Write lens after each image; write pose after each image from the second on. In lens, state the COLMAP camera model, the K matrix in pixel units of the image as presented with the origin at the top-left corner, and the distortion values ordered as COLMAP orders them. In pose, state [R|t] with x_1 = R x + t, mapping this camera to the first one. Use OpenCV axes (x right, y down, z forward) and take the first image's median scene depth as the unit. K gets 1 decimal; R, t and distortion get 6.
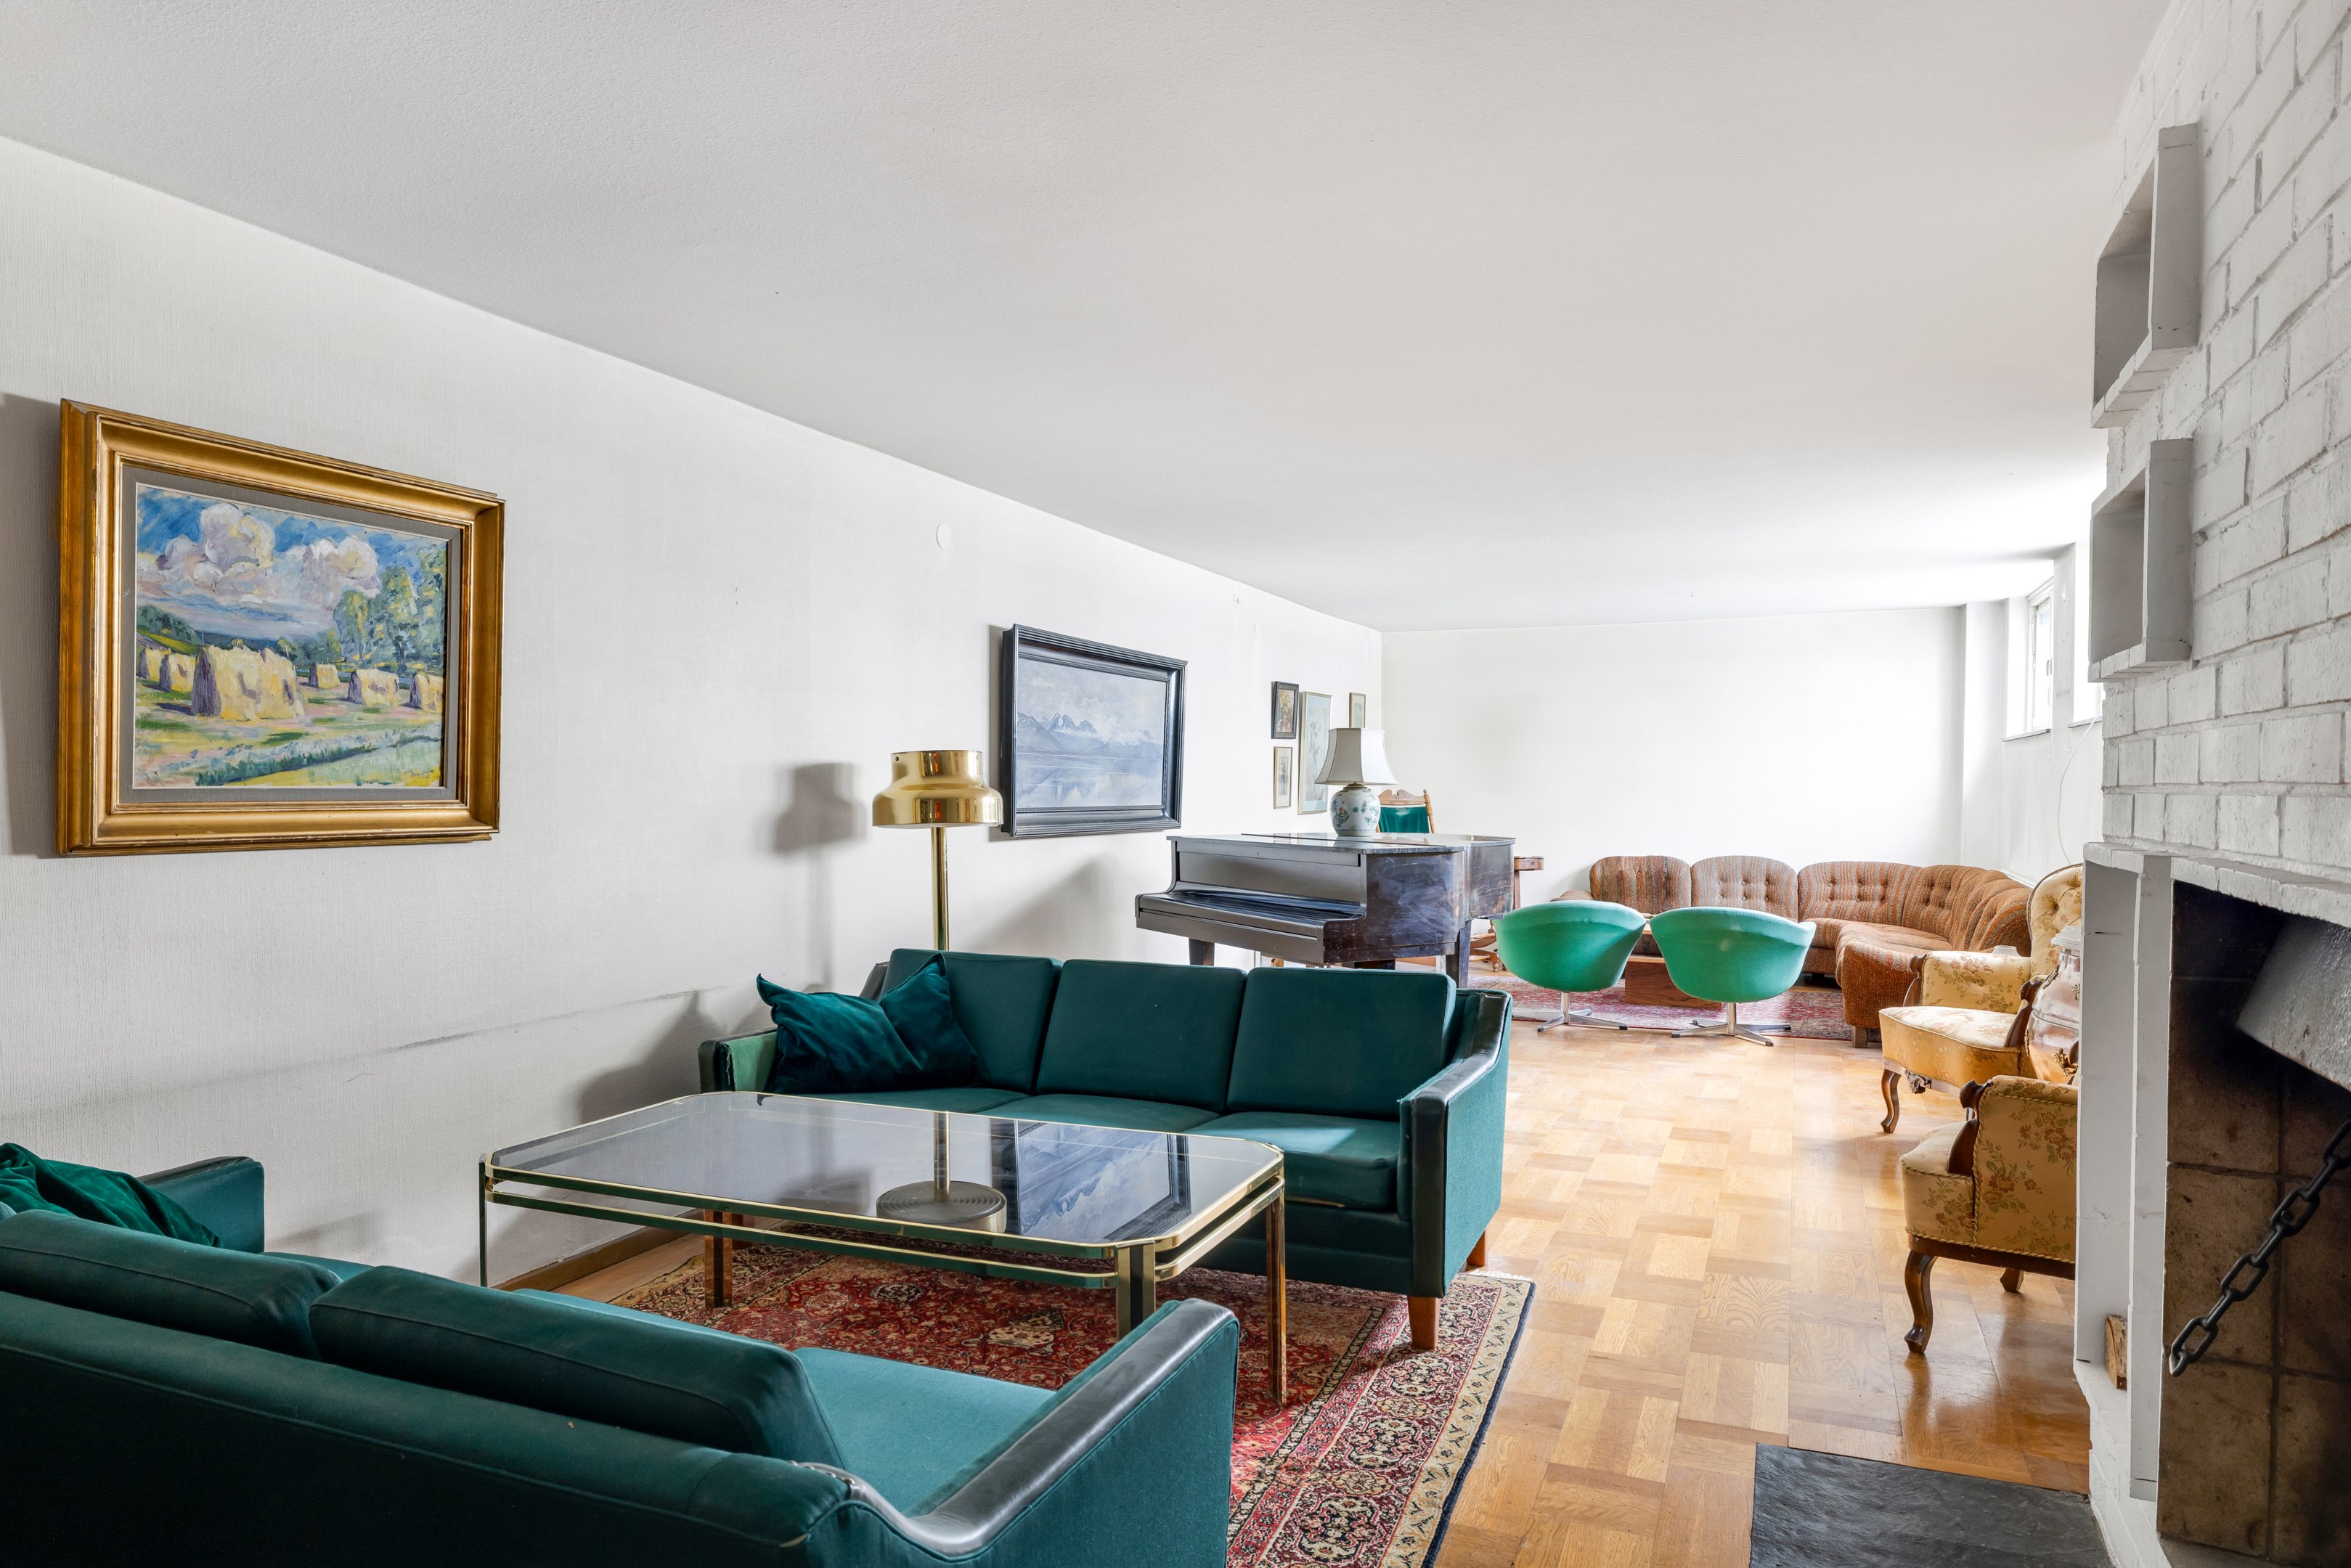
lens RADIAL K [[1459.5, 0, 1186.0], [0, 1459.5, 772.2], [0, 0, 1]] dist [0.001532, 0.001077]
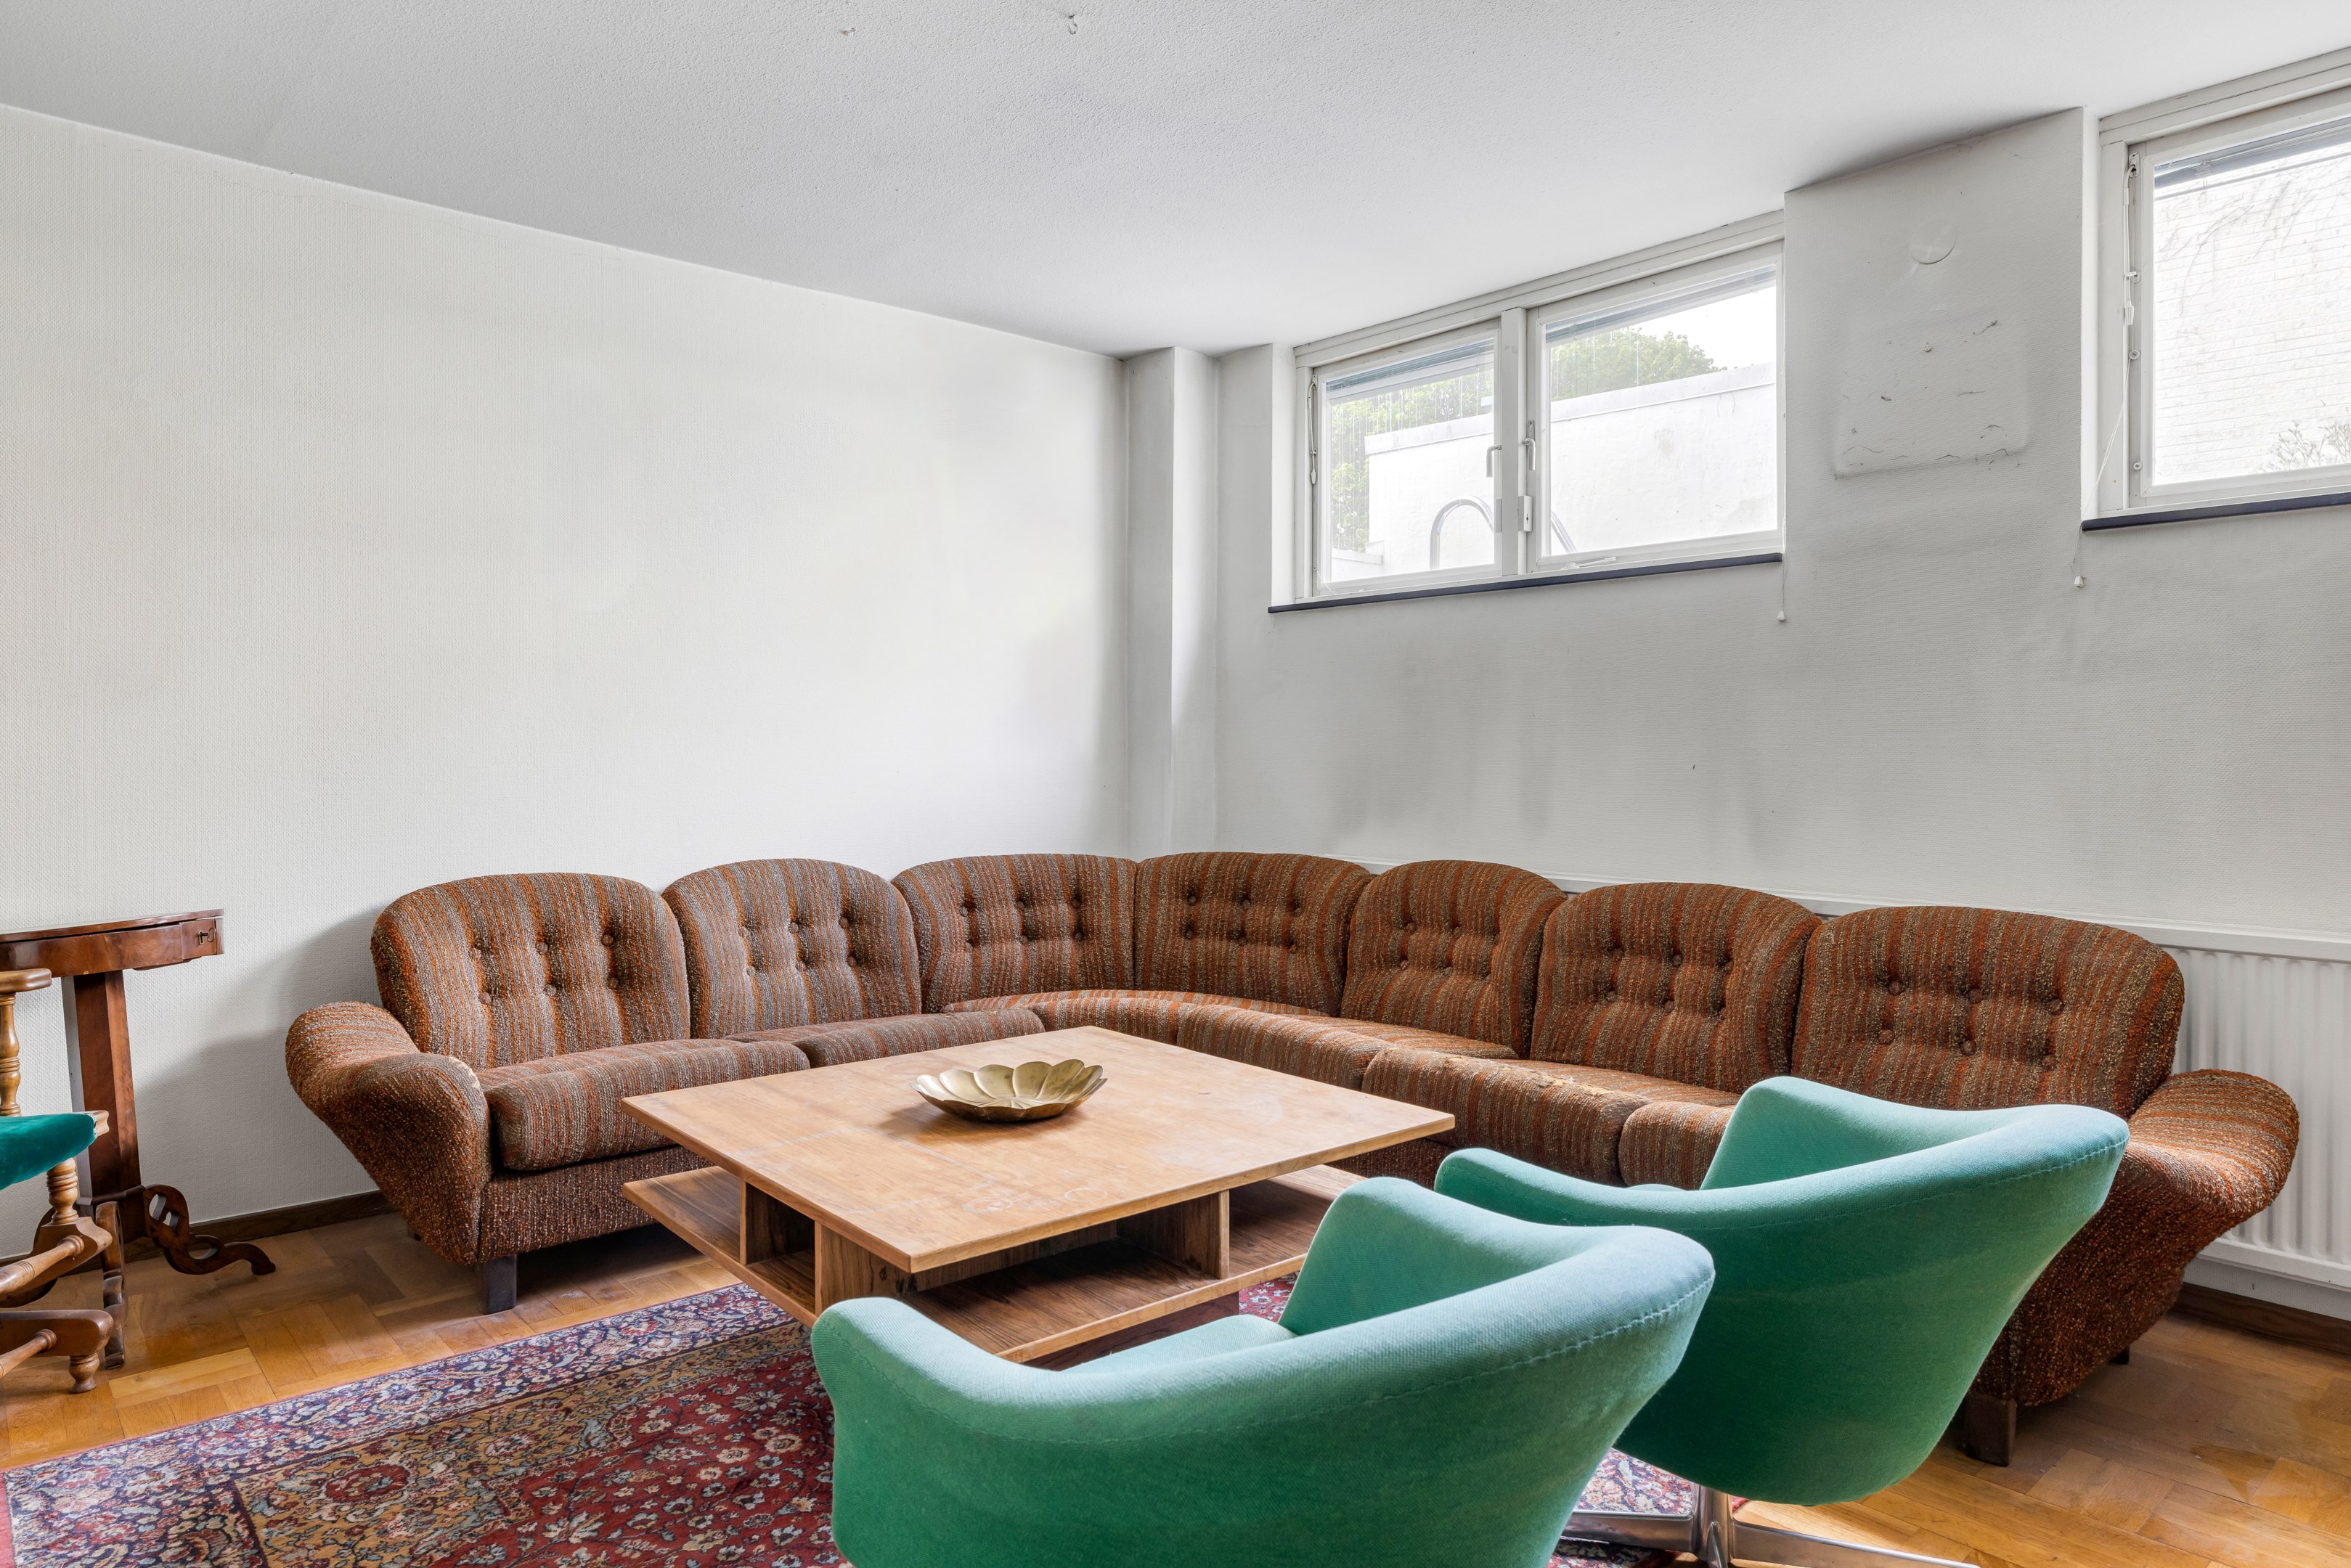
lens RADIAL K [[1459.5, 0, 1186.0], [0, 1459.5, 772.2], [0, 0, 1]] dist [0.001532, 0.001077]
pose [[0.437580, -0.015758, 0.899041, 0.068911], [-0.003745, 0.999806, 0.019347, 0.025439], [-0.899172, -0.011833, 0.437436, 0.751778]]
